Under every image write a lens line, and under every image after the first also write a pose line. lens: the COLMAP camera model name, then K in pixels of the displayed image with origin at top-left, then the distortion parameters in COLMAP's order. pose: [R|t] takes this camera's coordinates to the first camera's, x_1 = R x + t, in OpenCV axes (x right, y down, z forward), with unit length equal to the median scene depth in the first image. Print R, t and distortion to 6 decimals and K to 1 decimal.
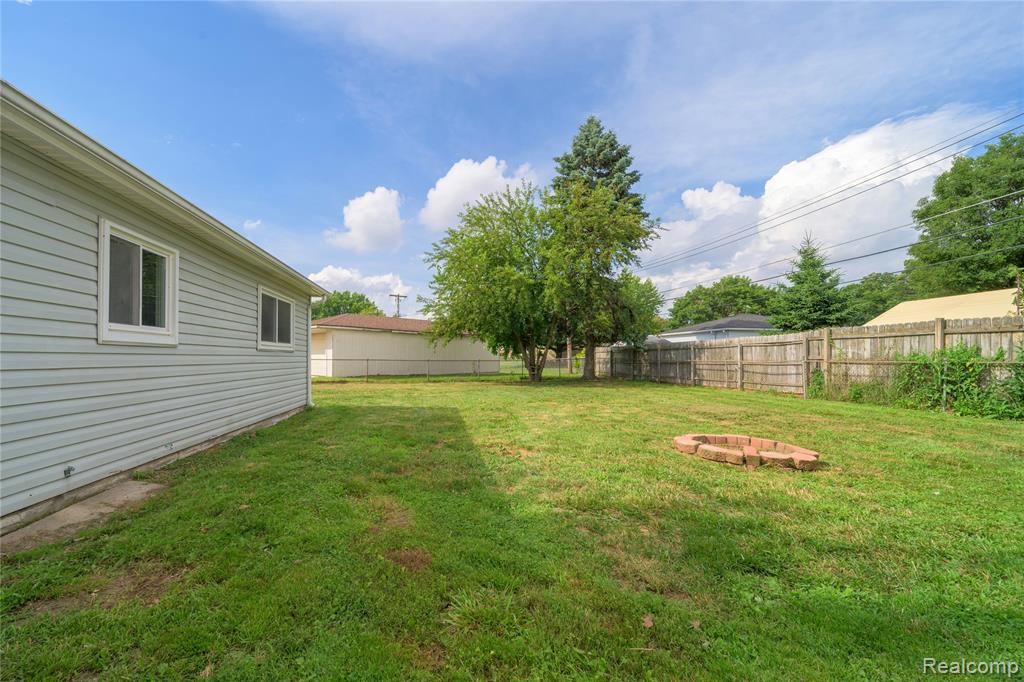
lens RADIAL K [[359.1, 0, 484.8], [0, 359.1, 352.8], [0, 0, 1]] dist [0.000451, -0.000013]
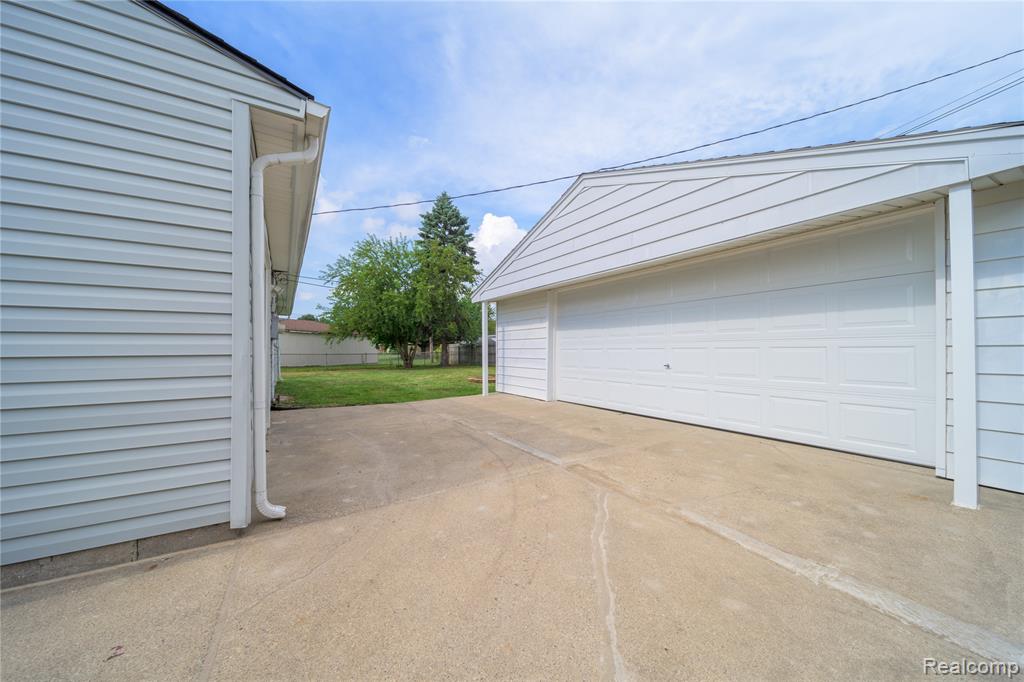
lens RADIAL K [[359.1, 0, 484.8], [0, 359.1, 352.8], [0, 0, 1]] dist [0.000451, -0.000013]
pose [[0.928899, -0.009579, 0.370210, -0.112119], [0.004412, 0.999881, 0.014802, -0.001276], [-0.370308, -0.012116, 0.928830, -0.475810]]
